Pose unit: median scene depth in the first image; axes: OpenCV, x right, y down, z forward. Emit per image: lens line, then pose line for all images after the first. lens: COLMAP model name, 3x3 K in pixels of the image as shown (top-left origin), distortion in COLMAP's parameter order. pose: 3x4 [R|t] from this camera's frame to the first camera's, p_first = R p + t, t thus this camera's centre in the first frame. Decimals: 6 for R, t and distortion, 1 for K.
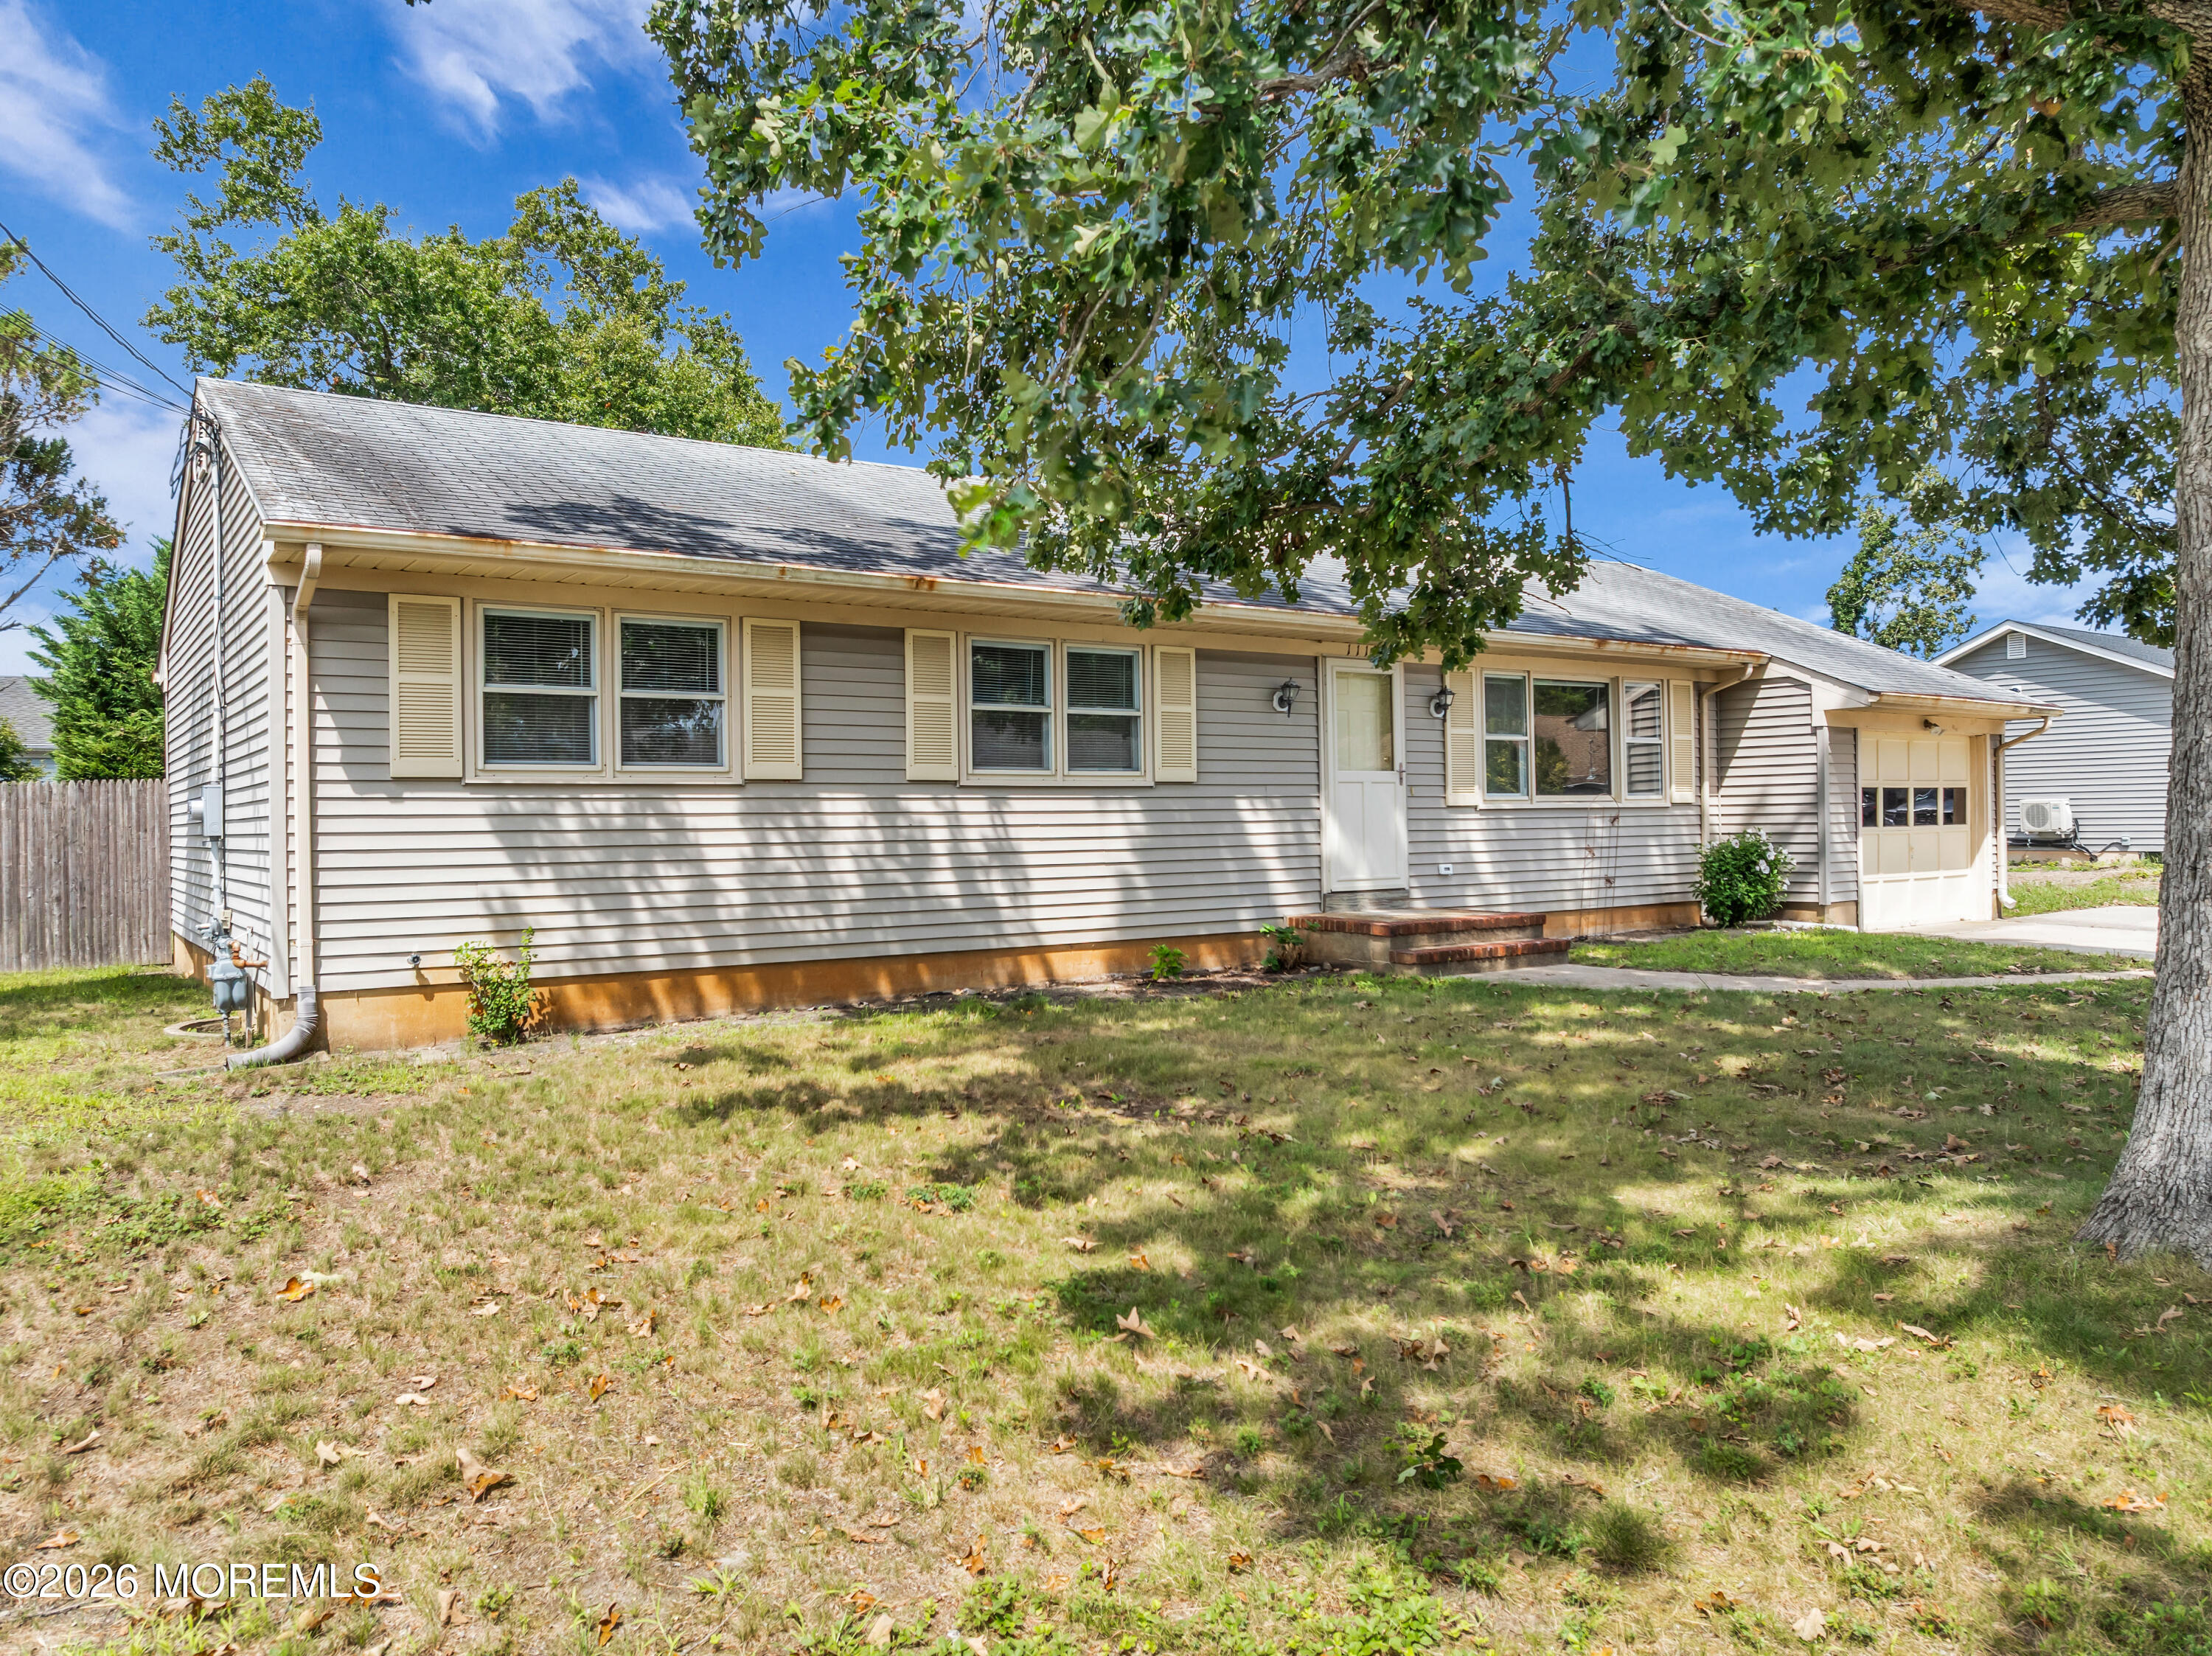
lens RADIAL K [[1543.0, 0, 1107.4], [0, 1543.0, 820.9], [0, 0, 1]] dist [-0.014719, 0.005627]
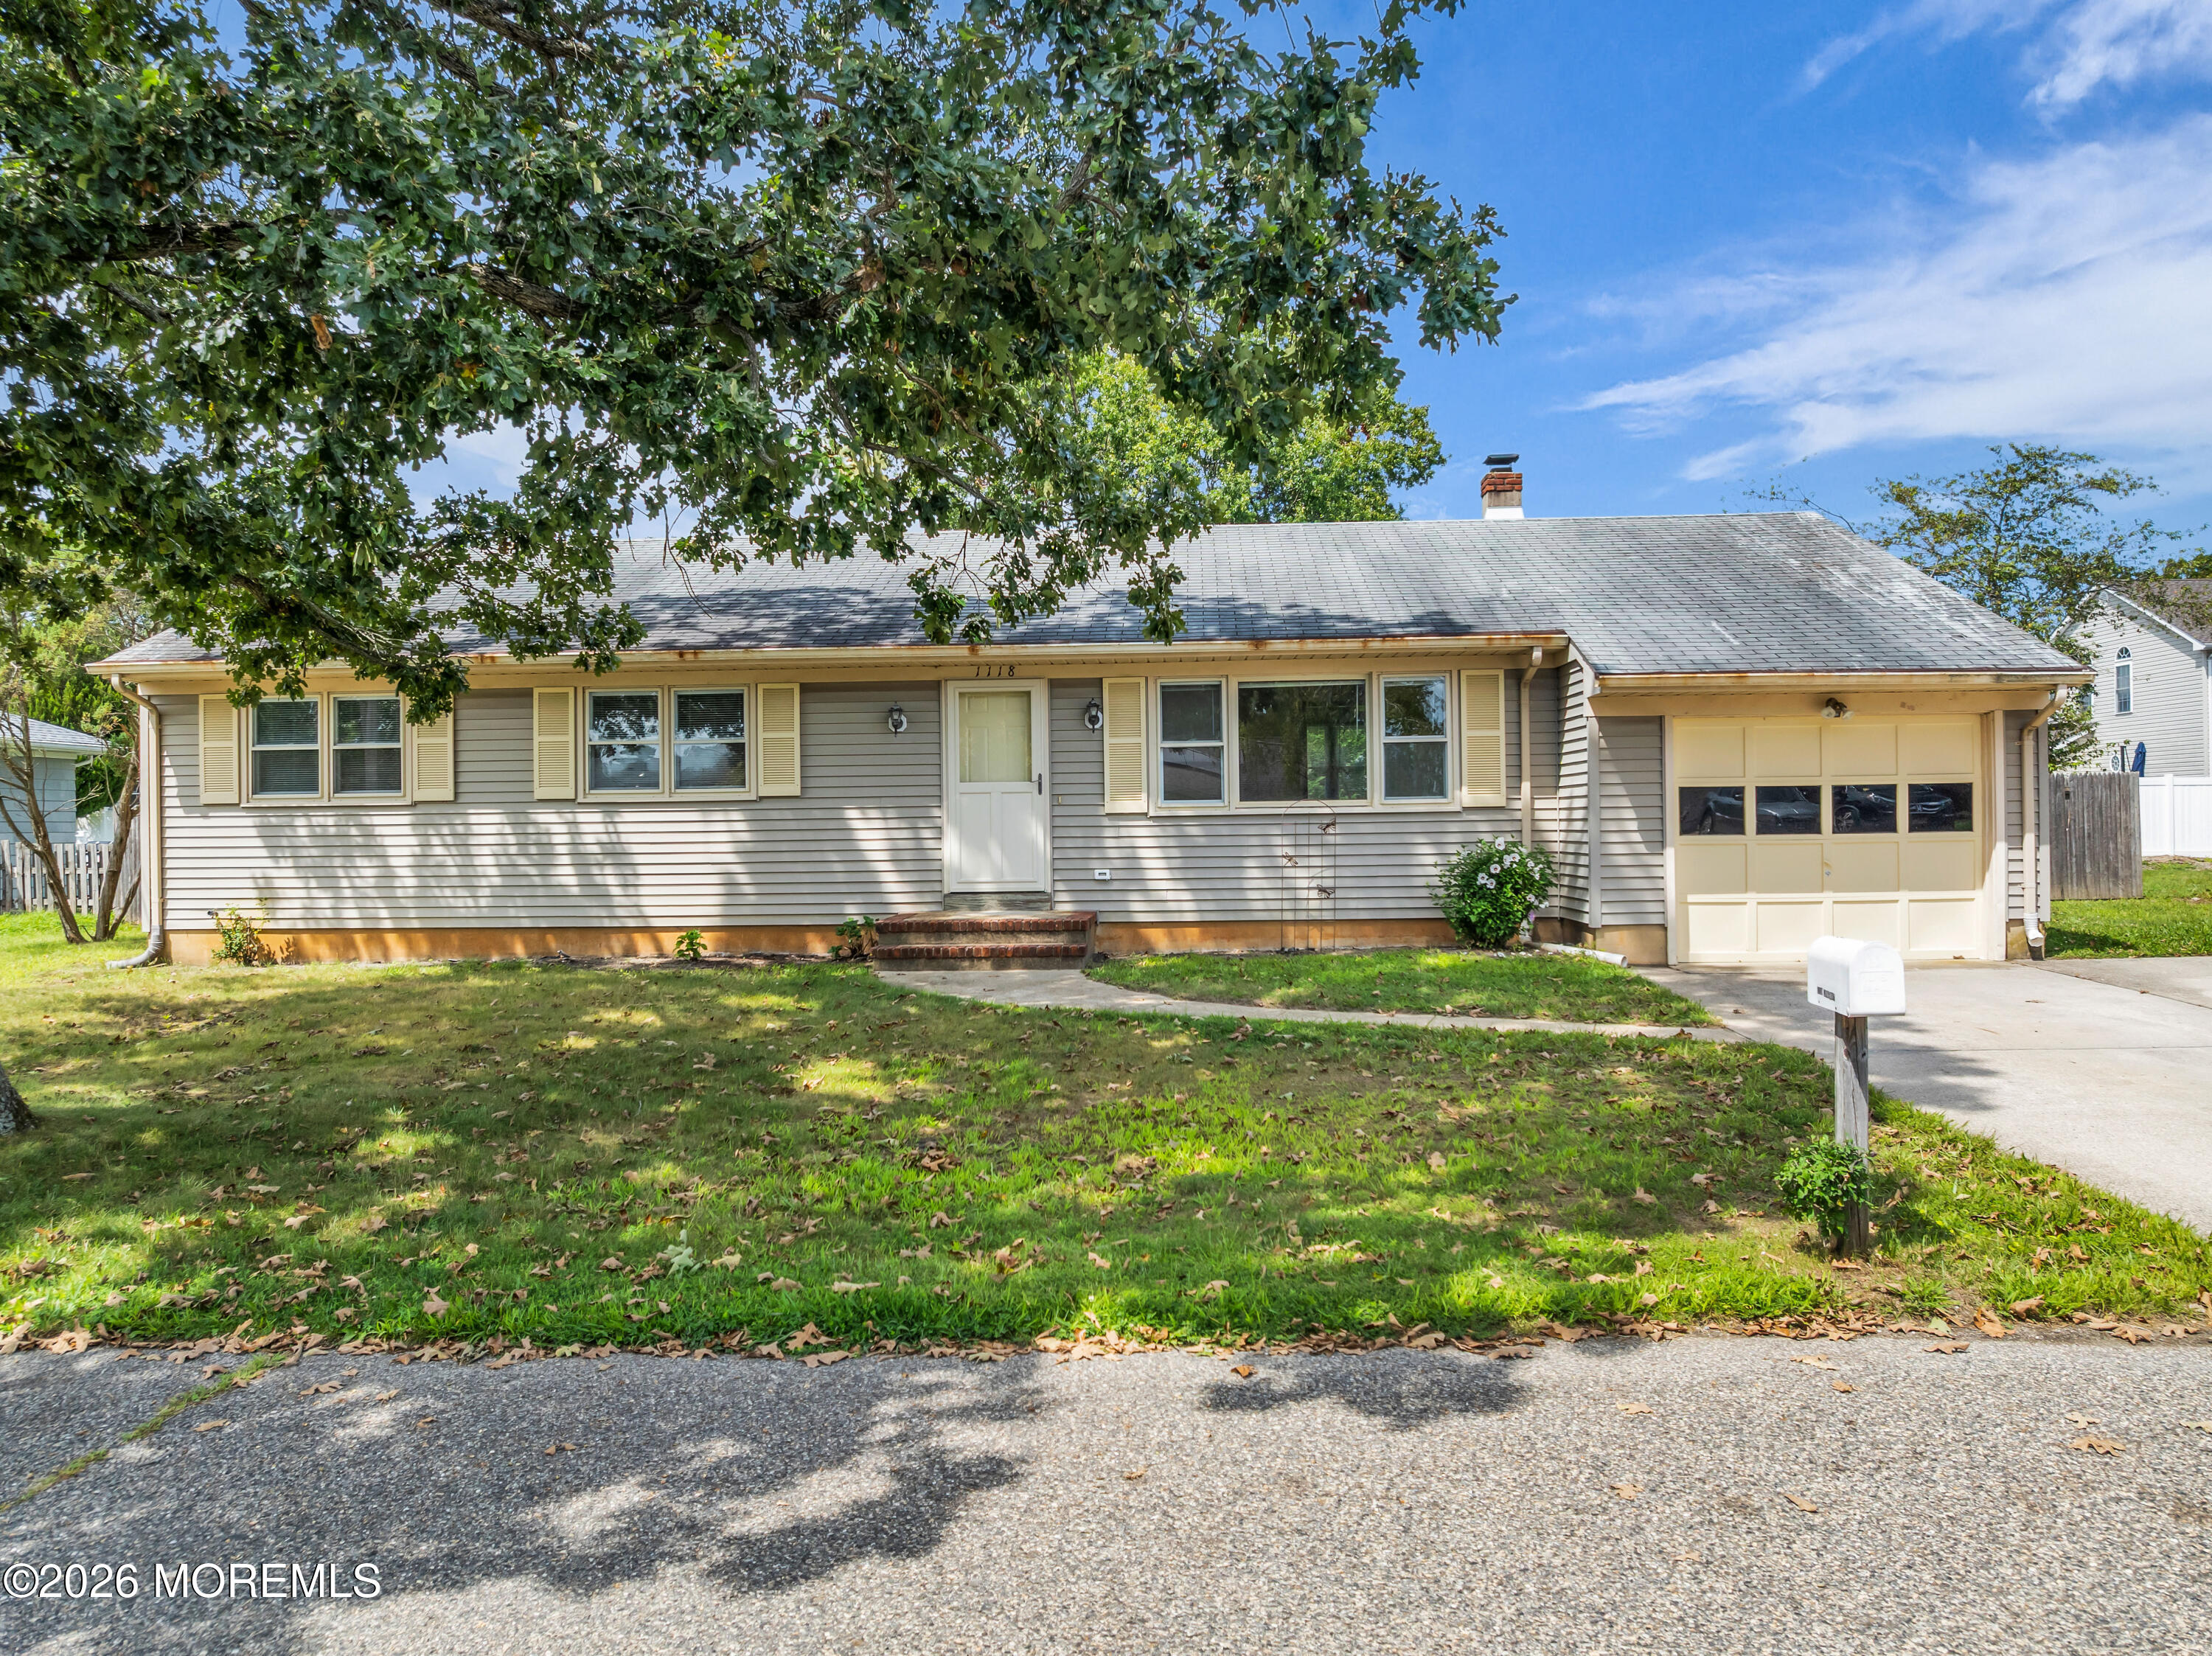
lens RADIAL K [[1543.0, 0, 1151.7], [0, 1543.0, 802.2], [0, 0, 1]] dist [-0.014719, 0.005627]
pose [[0.784109, -0.008386, -0.620566, 1.123794], [0.002875, 0.999947, -0.009879, -0.008771], [0.620616, 0.005962, 0.784092, 0.265205]]
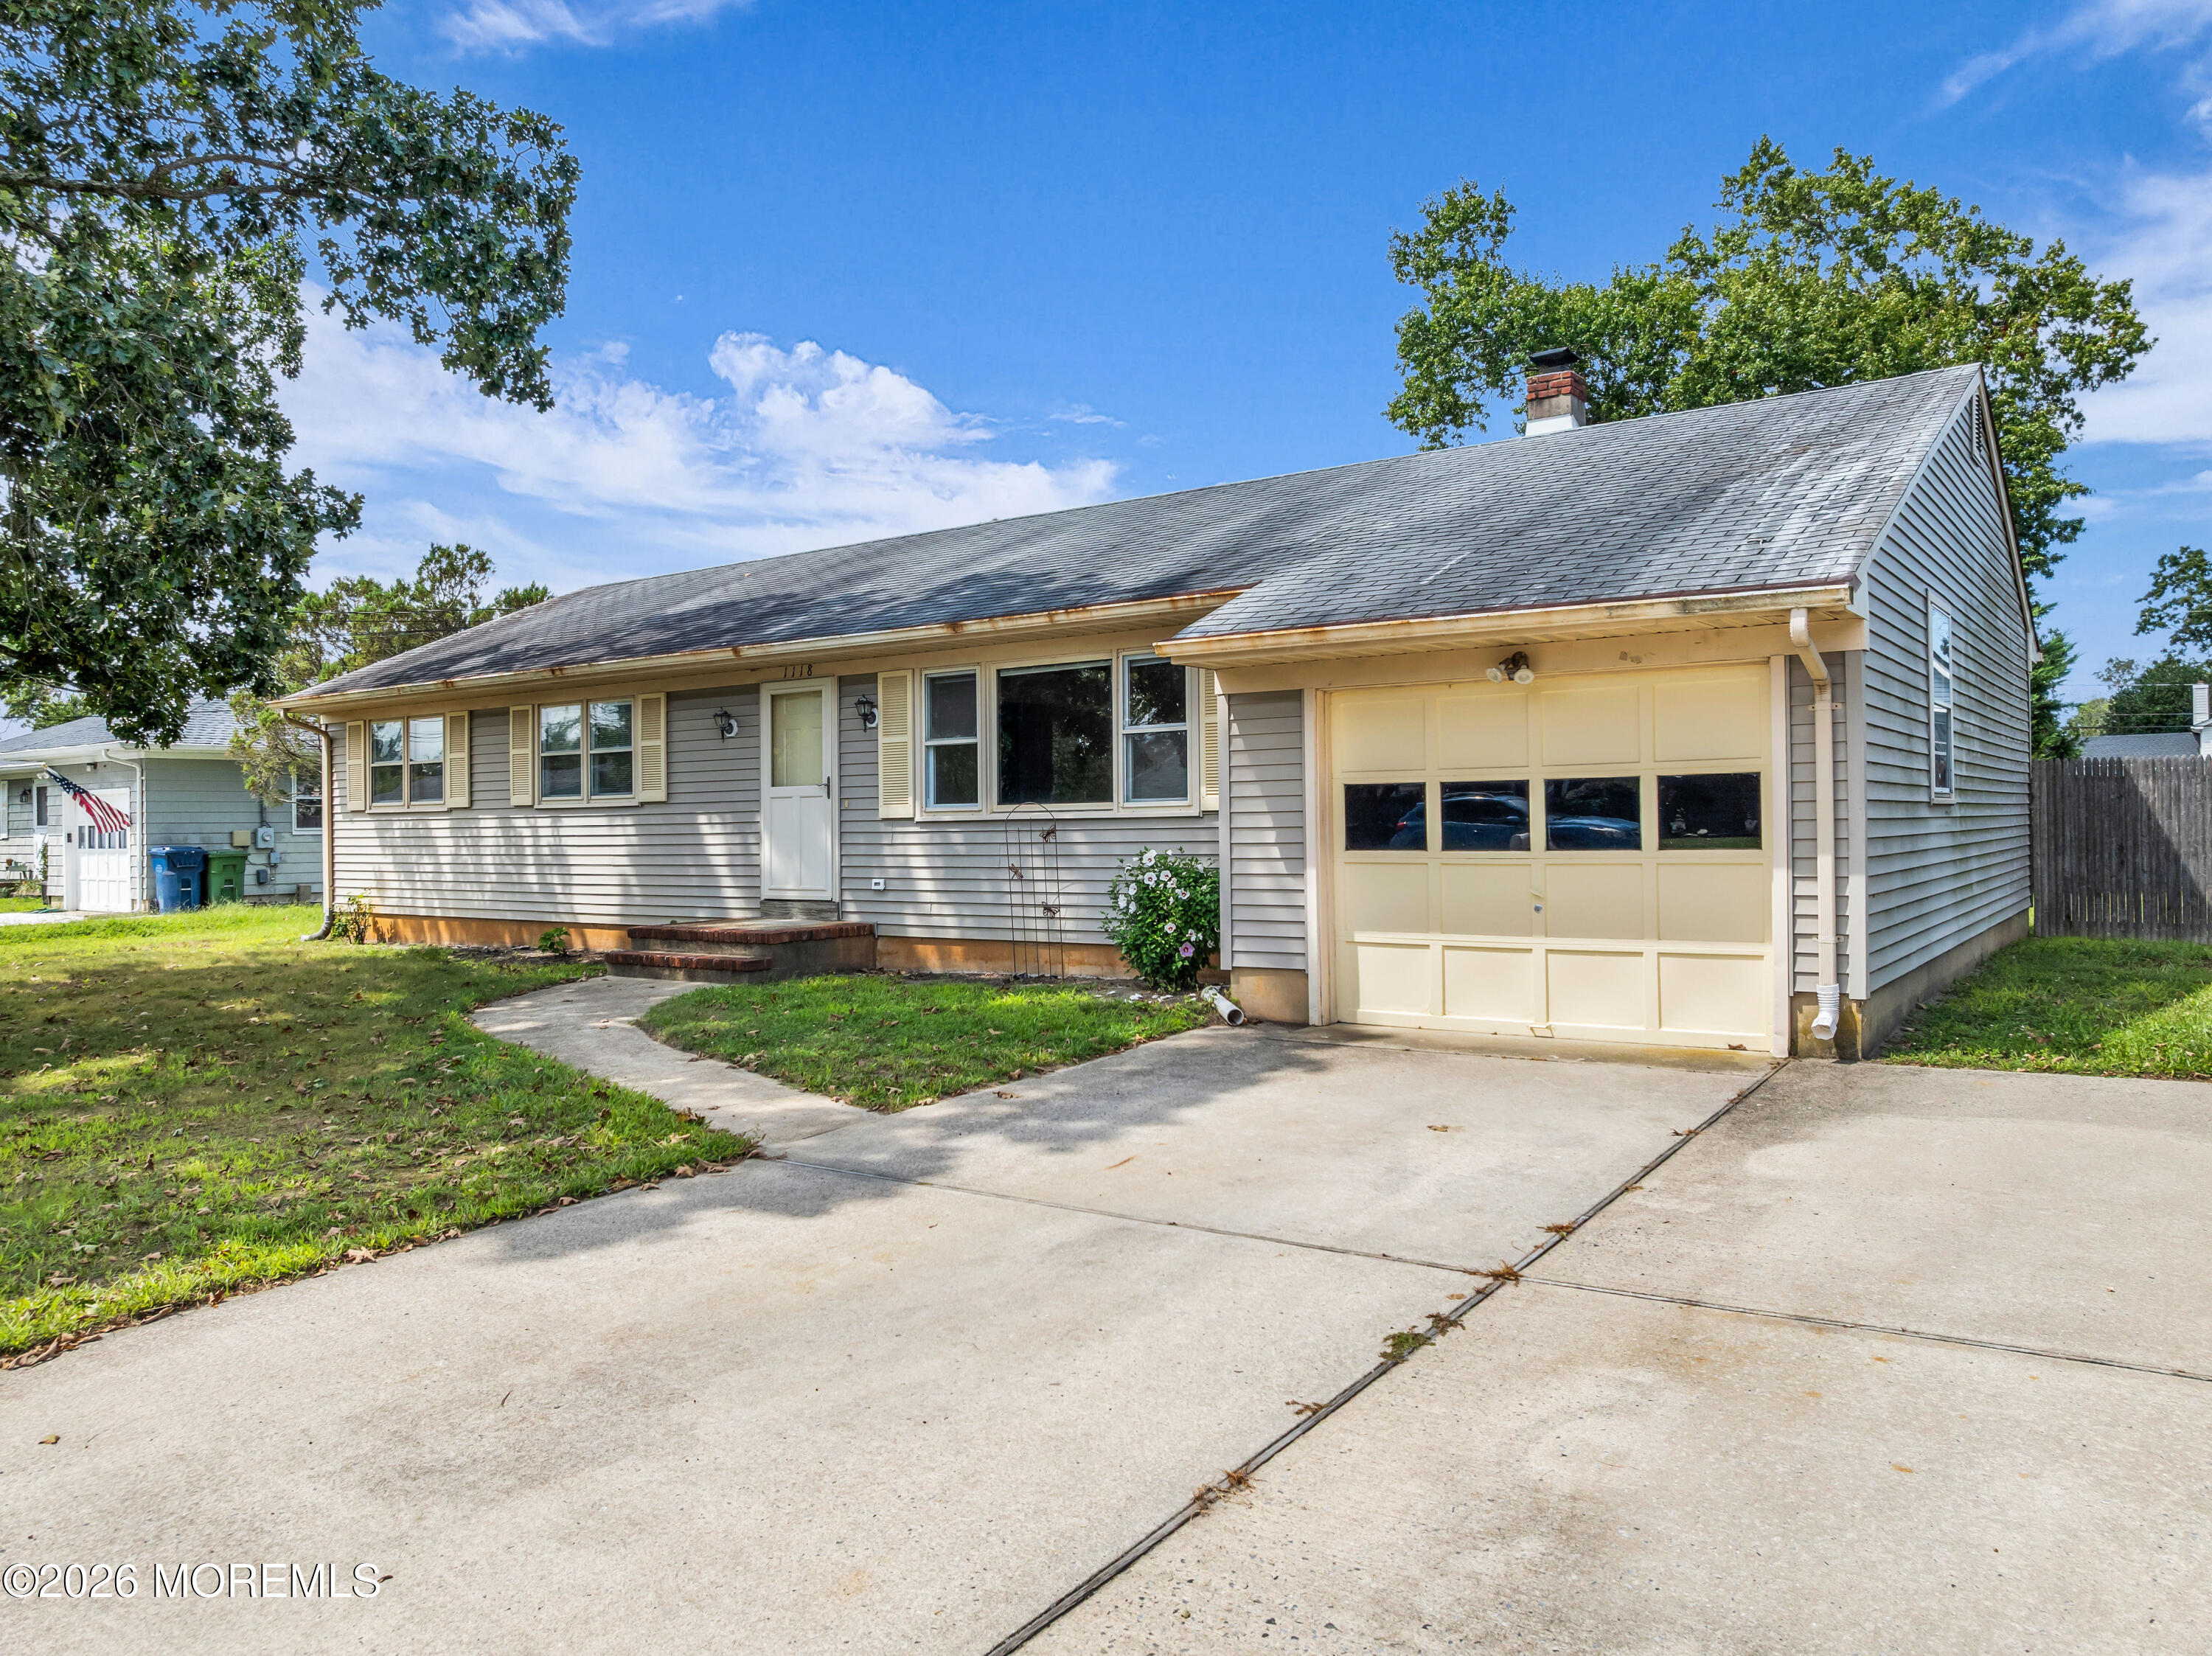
lens RADIAL K [[1543.0, 0, 1110.3], [0, 1543.0, 825.1], [0, 0, 1]] dist [-0.014719, 0.005627]
pose [[0.331536, 0.007209, -0.943415, 1.484101], [0.007870, 0.999915, 0.010407, -0.018314], [0.943410, -0.010875, 0.331451, 1.034125]]
